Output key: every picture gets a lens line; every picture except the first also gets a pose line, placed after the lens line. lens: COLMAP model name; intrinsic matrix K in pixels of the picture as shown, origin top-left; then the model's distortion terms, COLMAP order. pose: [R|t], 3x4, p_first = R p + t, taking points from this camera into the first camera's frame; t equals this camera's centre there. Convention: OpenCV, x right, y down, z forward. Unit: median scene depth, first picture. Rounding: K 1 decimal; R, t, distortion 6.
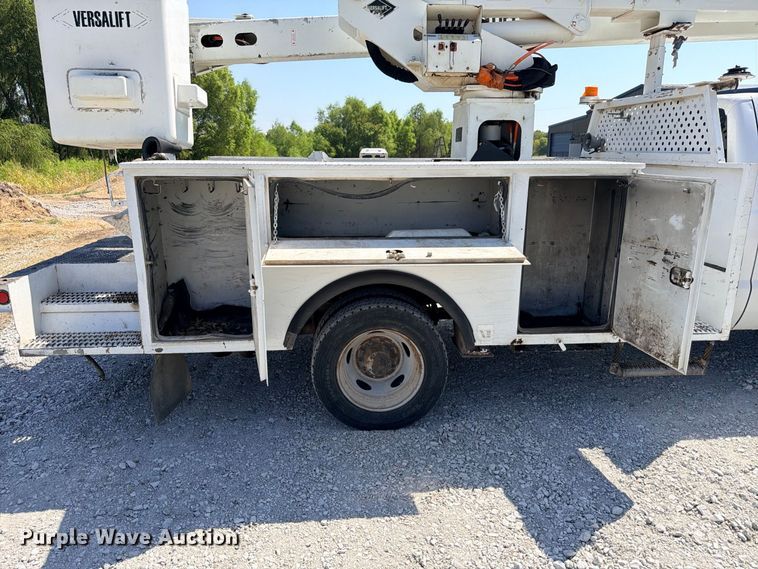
lens RADIAL K [[529.6, 0, 379.0], [0, 529.6, 284.5], [0, 0, 1]] dist [0.063962, -0.090417]
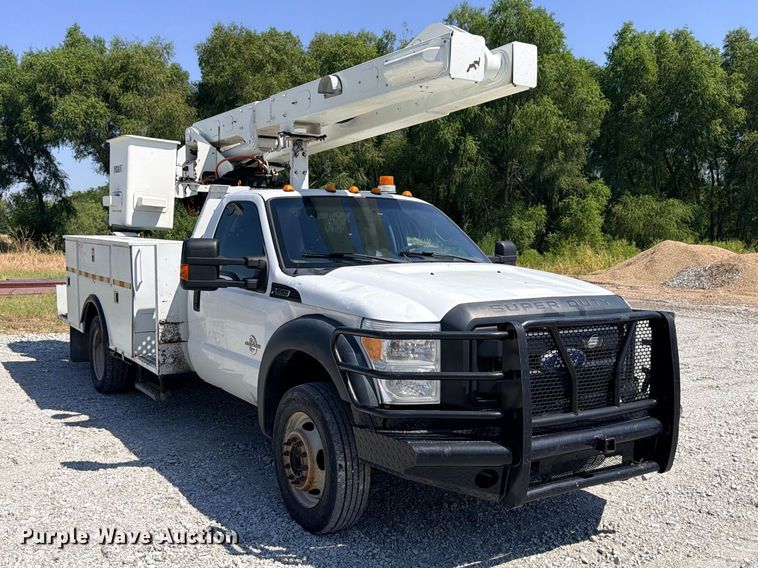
lens RADIAL K [[727.9, 0, 379.0], [0, 727.9, 284.0], [0, 0, 1]] dist [0.053641, -0.006188]
pose [[0.481181, 0.073590, -0.873527, 2.038963], [-0.221533, 0.974334, -0.039949, -0.134190], [0.848168, 0.212738, 0.485133, 0.442132]]
